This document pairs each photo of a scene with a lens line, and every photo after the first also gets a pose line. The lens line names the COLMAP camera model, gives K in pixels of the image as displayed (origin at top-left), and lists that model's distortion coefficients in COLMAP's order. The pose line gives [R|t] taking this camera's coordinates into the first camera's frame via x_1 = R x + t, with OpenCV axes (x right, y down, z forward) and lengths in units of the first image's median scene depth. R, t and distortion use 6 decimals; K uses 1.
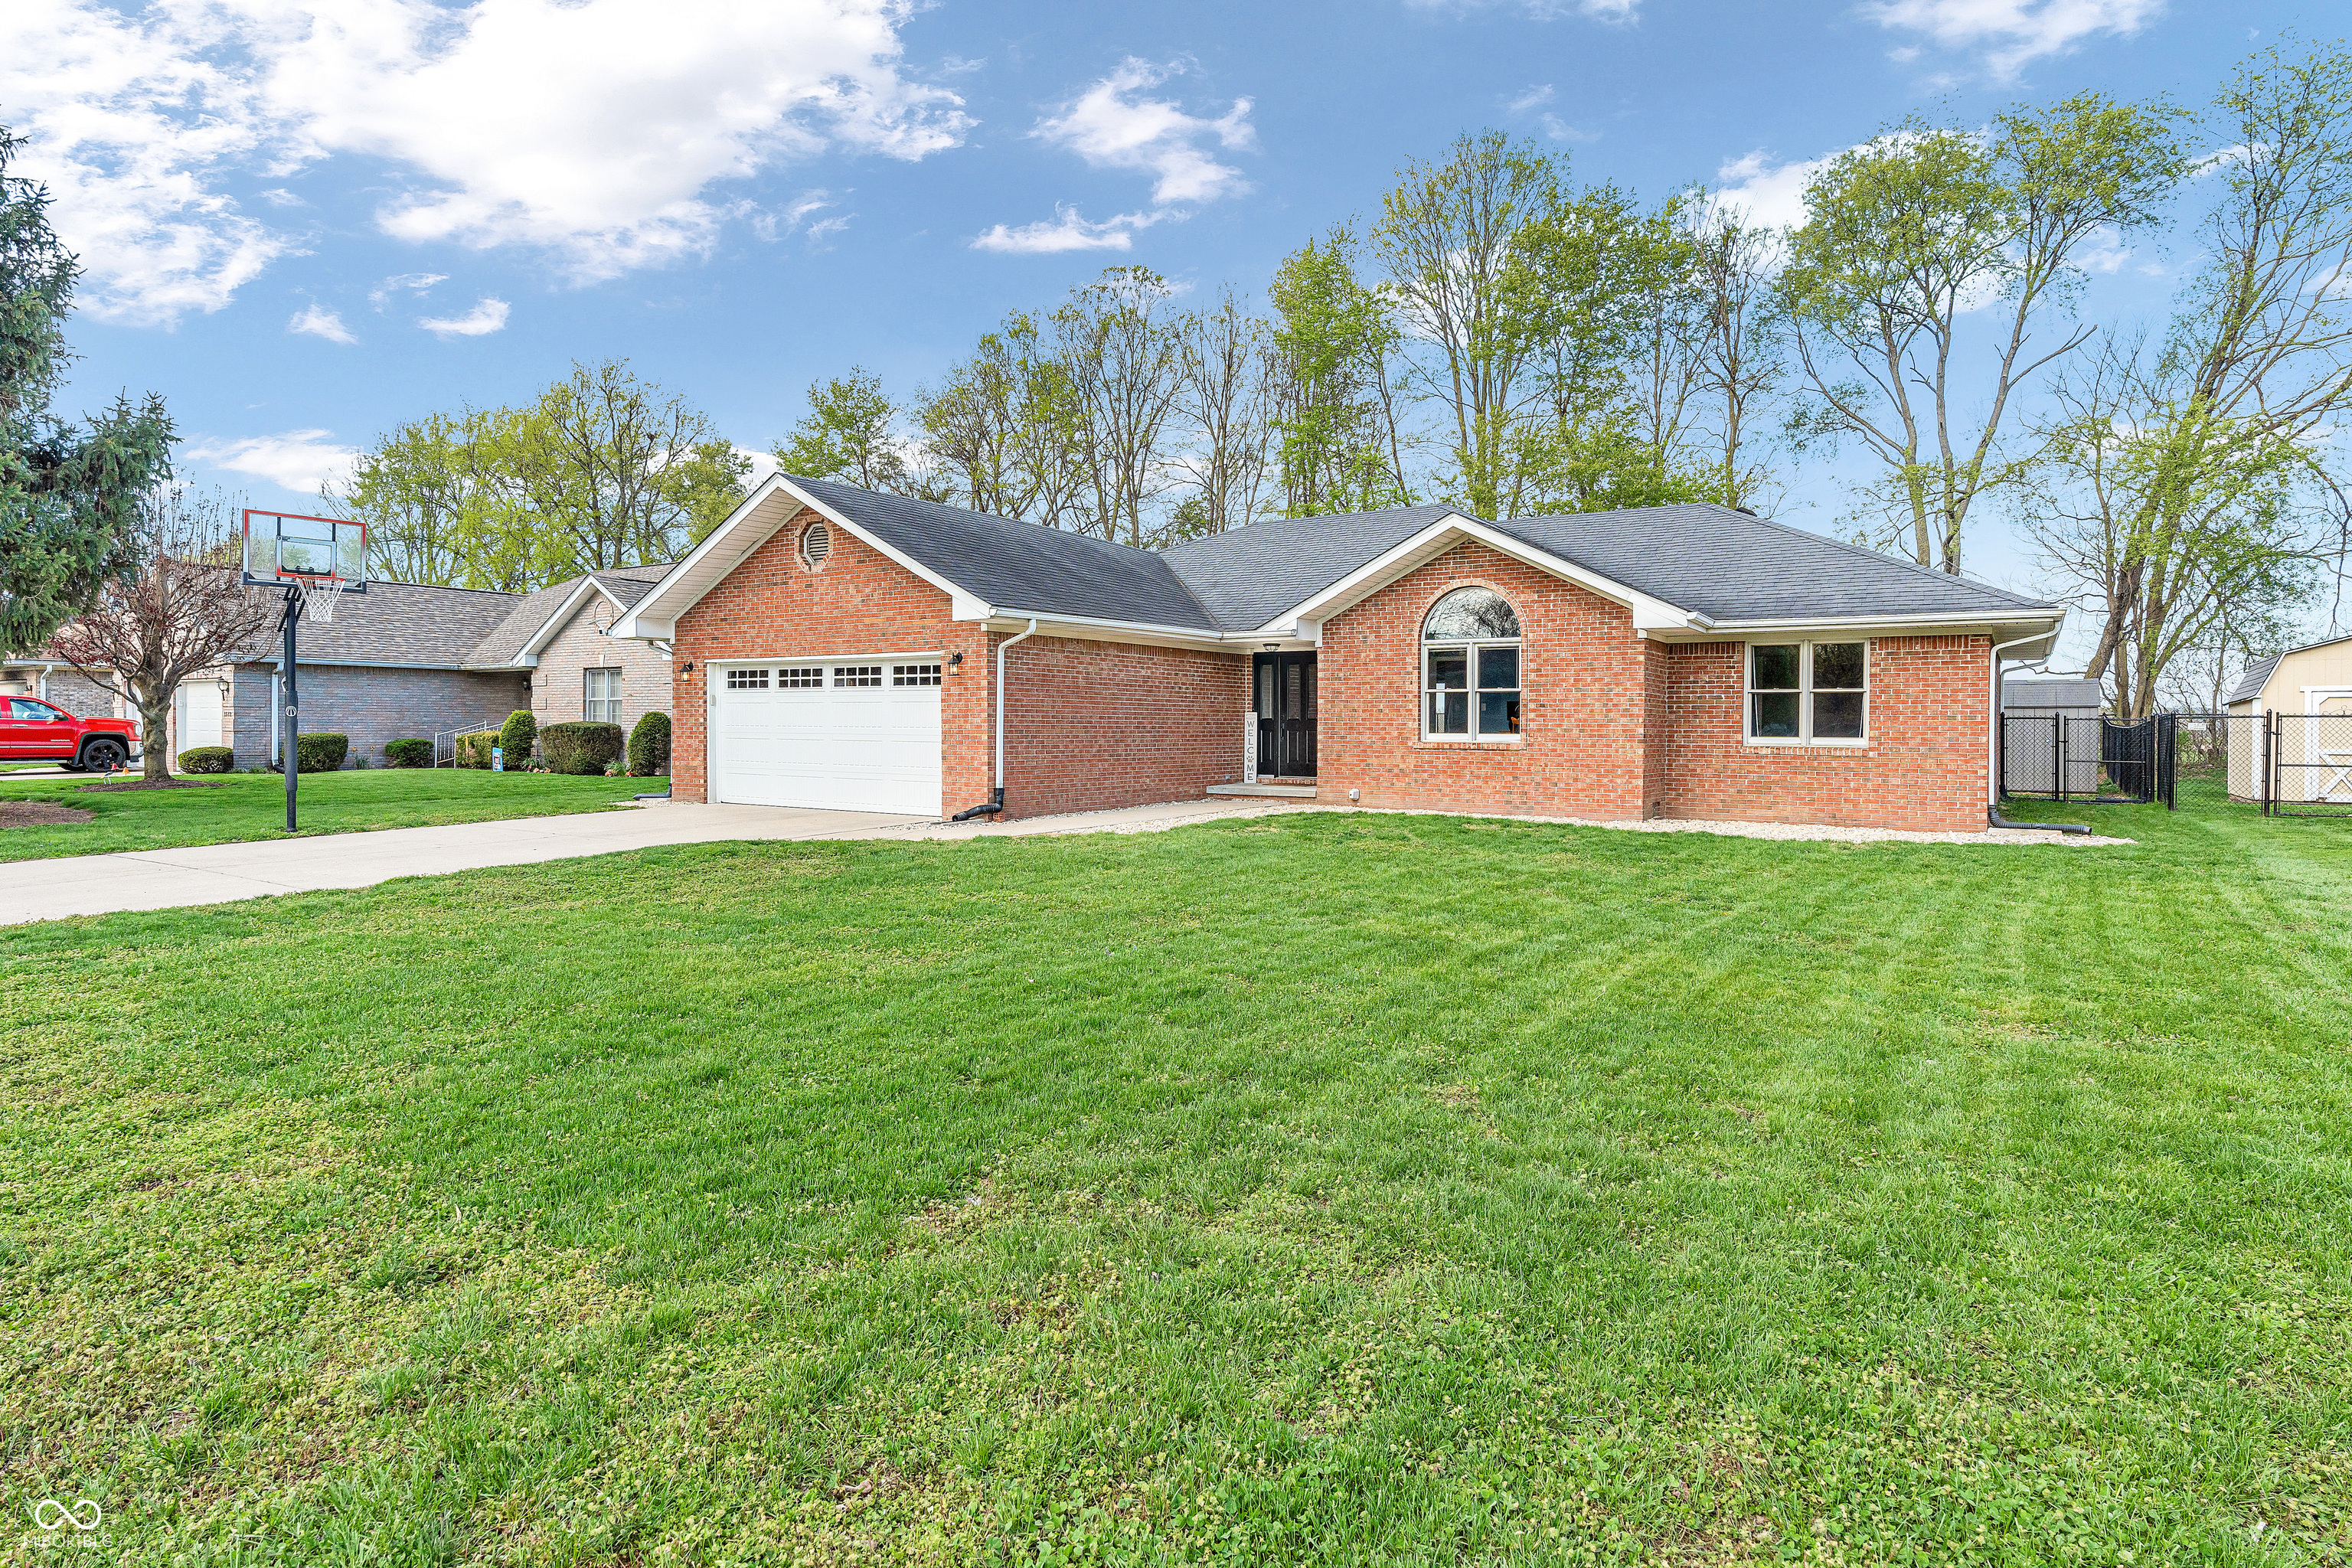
lens RADIAL K [[1277.1, 0, 1181.7], [0, 1277.1, 738.2], [0, 0, 1]] dist [-0.000647, -0.000036]
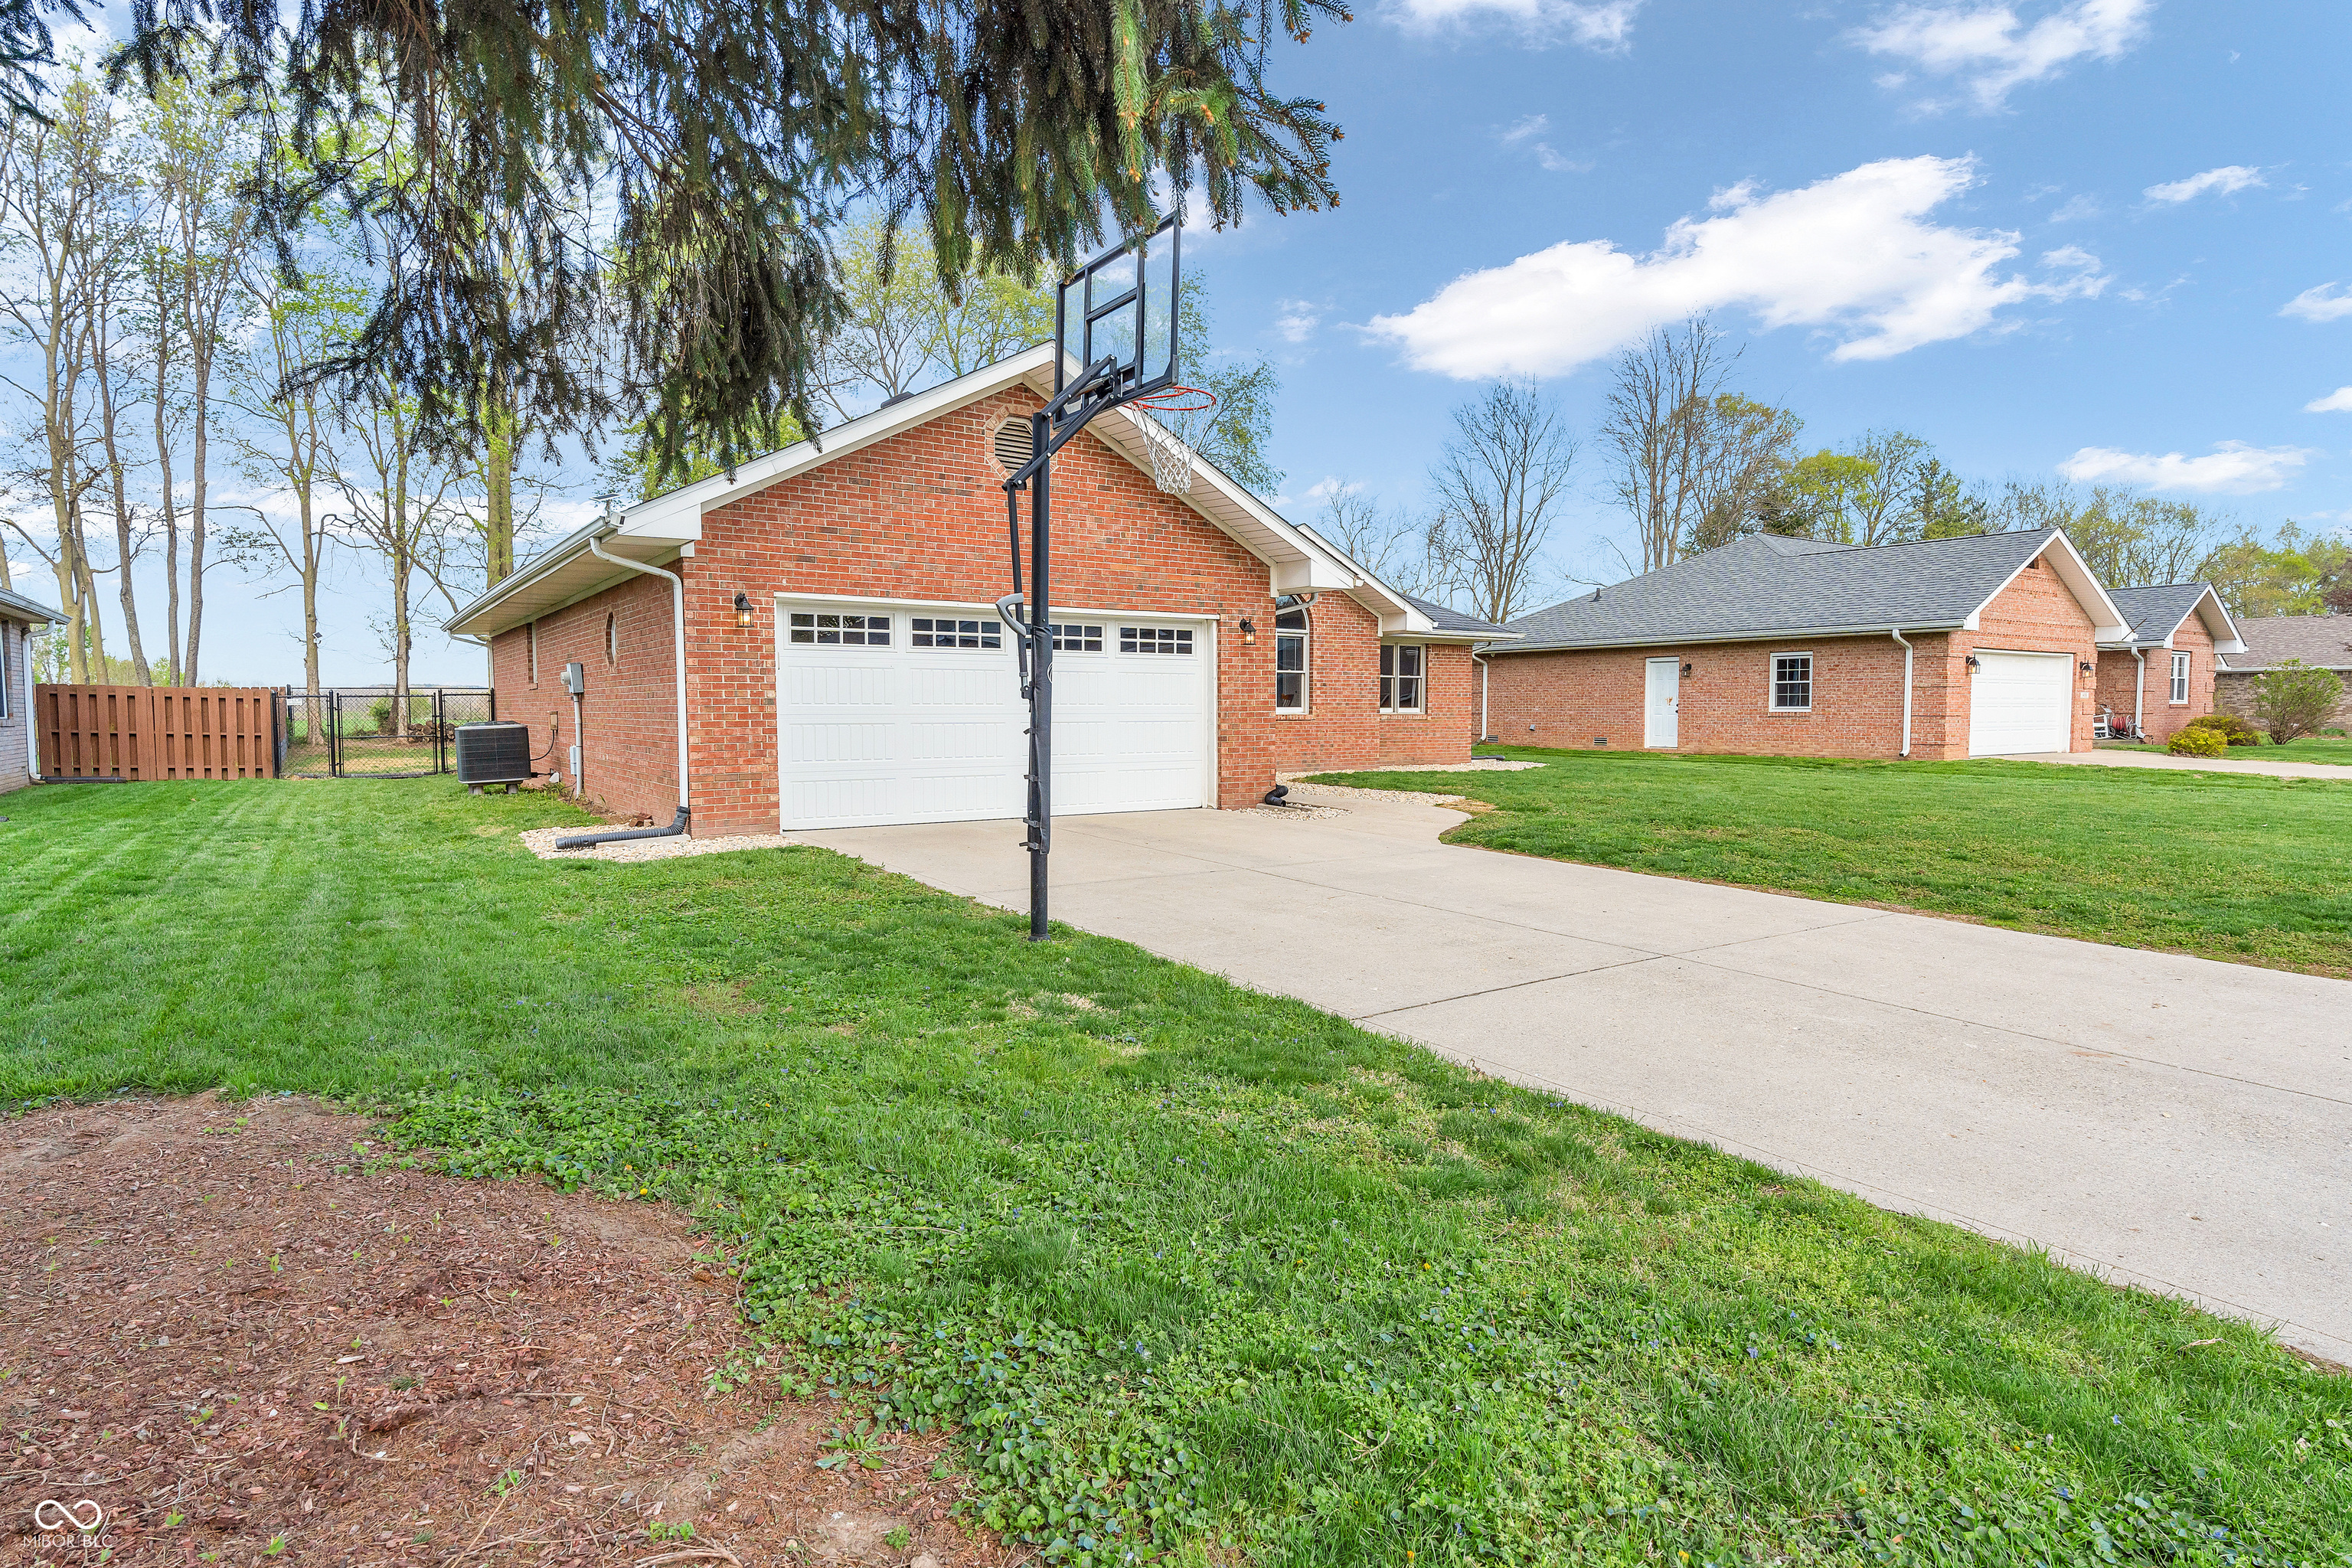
lens RADIAL K [[1249.5, 0, 1176.0], [0, 1249.5, 784.0], [0, 0, 1]] dist [-0.001286, -0.000004]
pose [[0.365785, -0.064455, 0.928465, -0.913928], [0.011475, 0.997836, 0.064750, -0.008738], [-0.930629, -0.013030, 0.365733, 0.661469]]
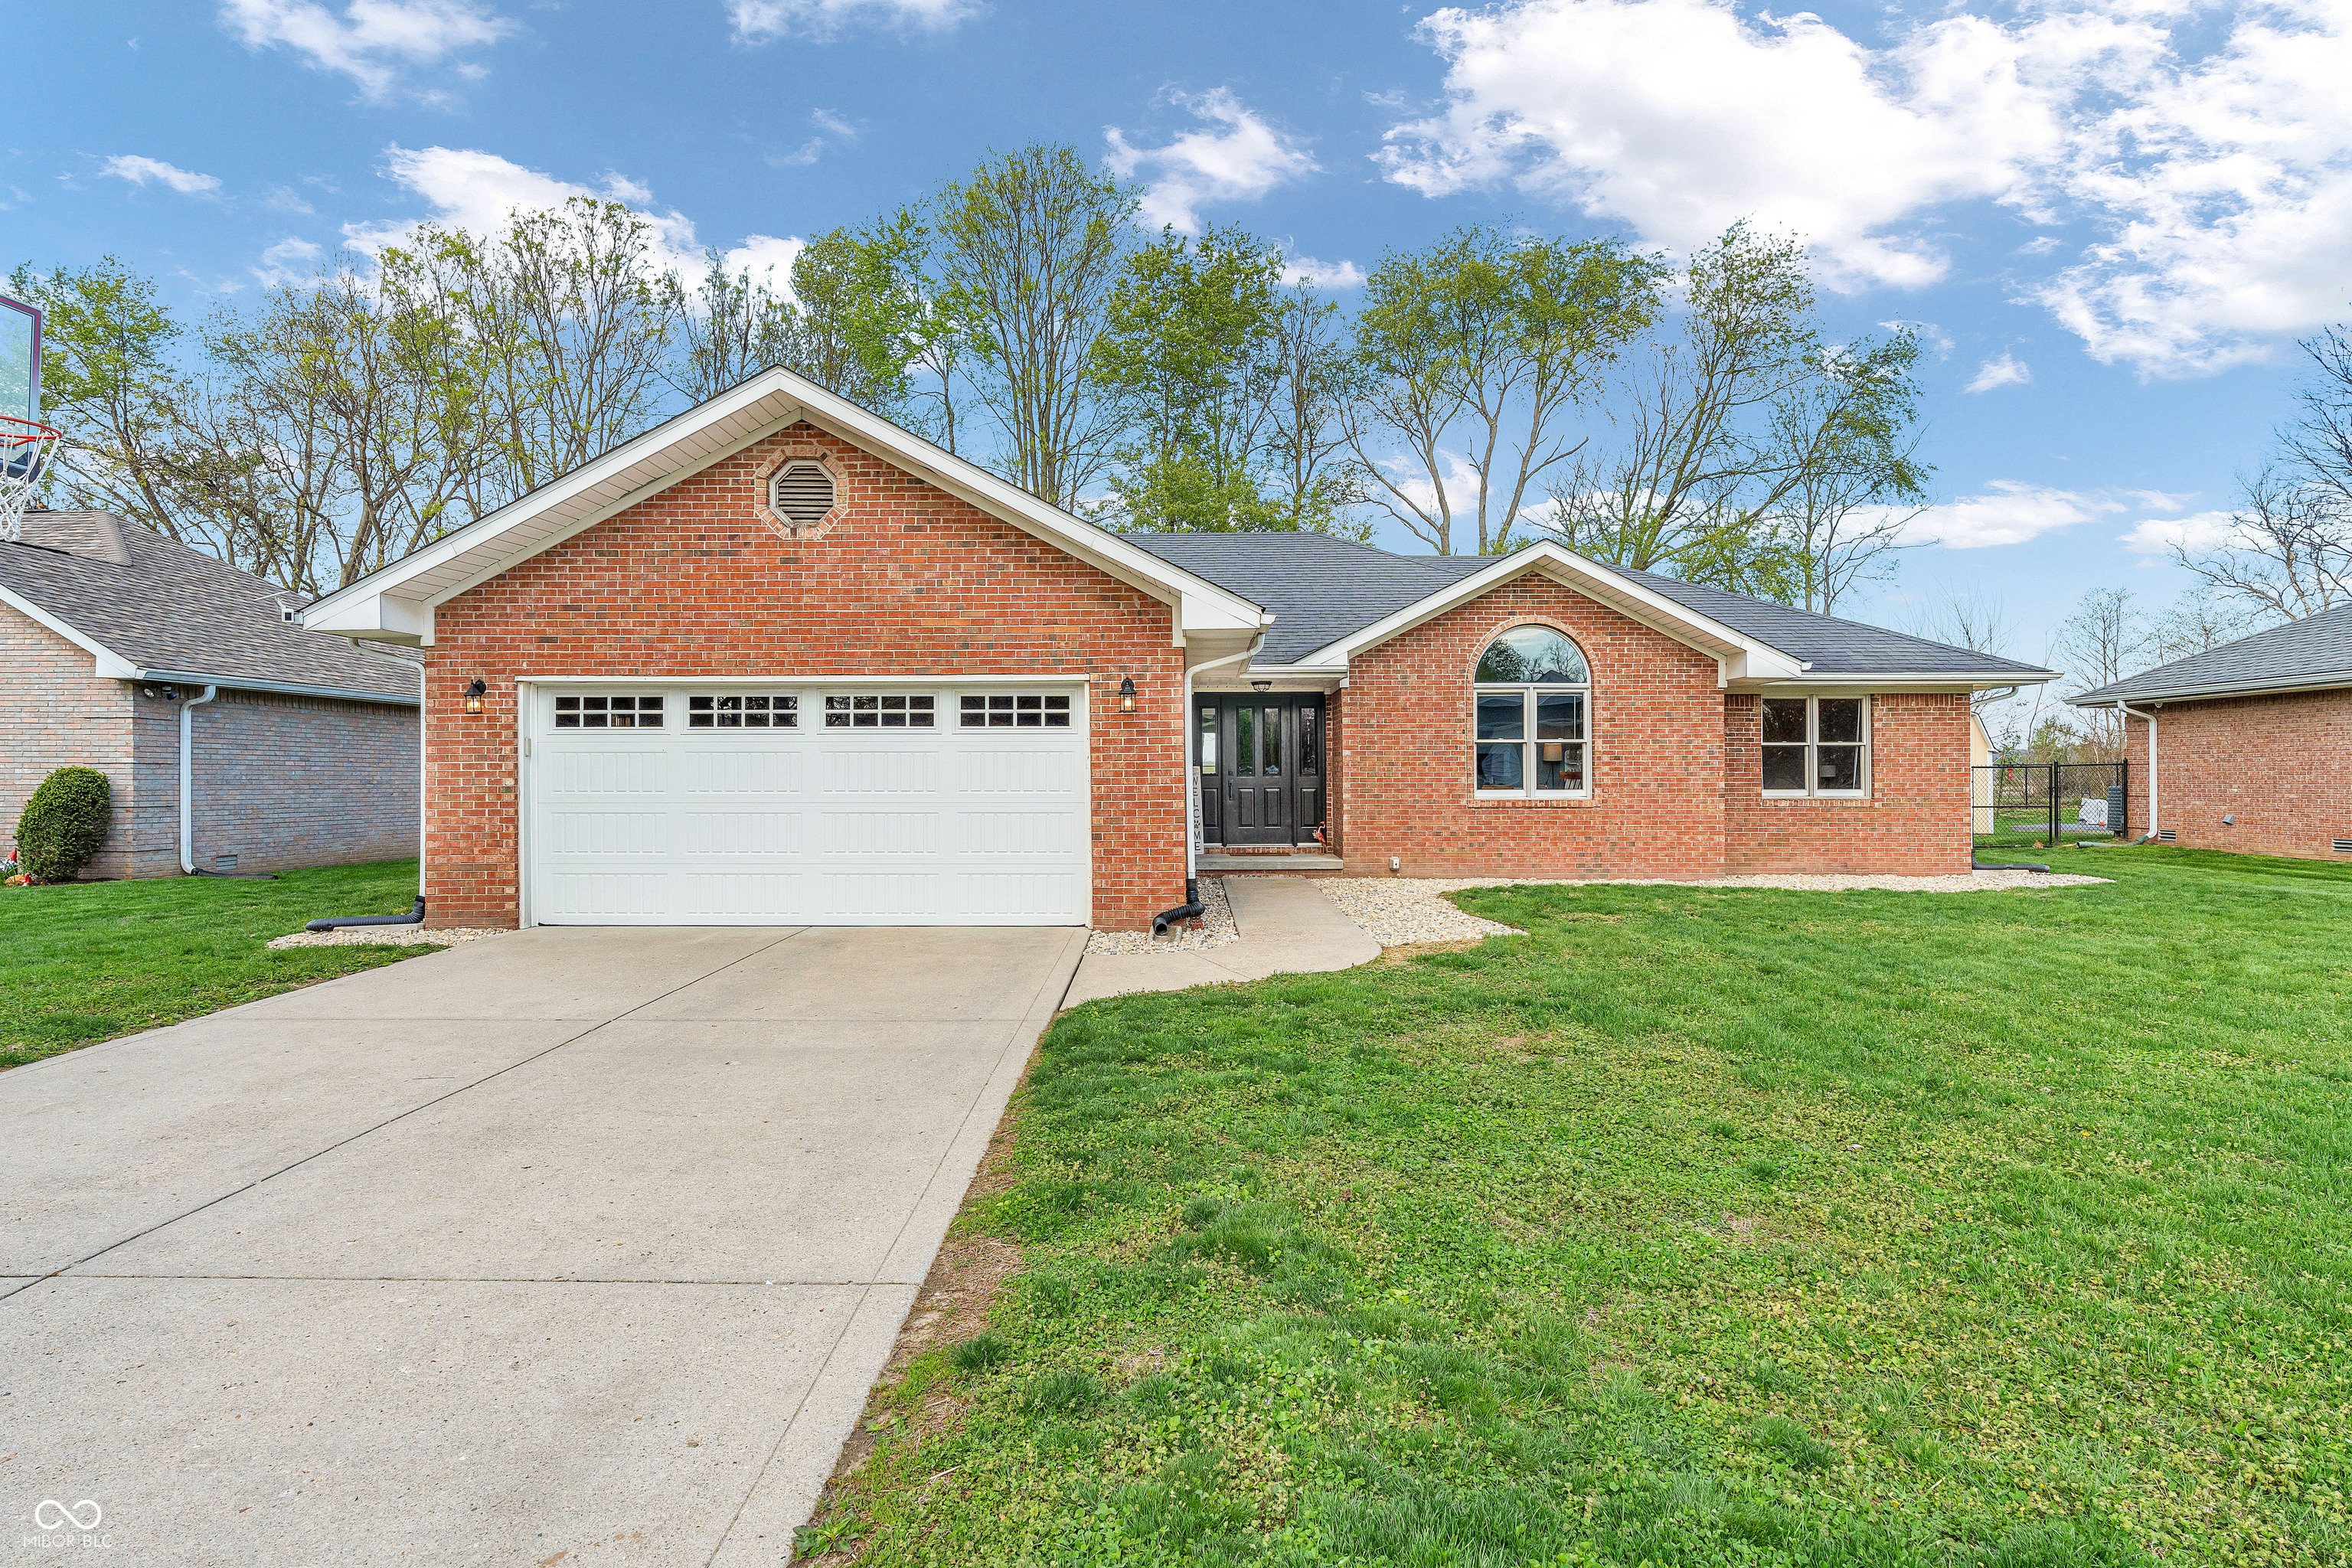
lens RADIAL K [[1290.9, 0, 1176.8], [0, 1290.9, 771.7], [0, 0, 1]] dist [-0.002174, 0.001468]
pose [[0.839482, -0.004679, 0.543367, -0.472989], [0.012659, 0.999860, -0.010949, -0.009508], [-0.543240, 0.016070, 0.839424, 0.384580]]
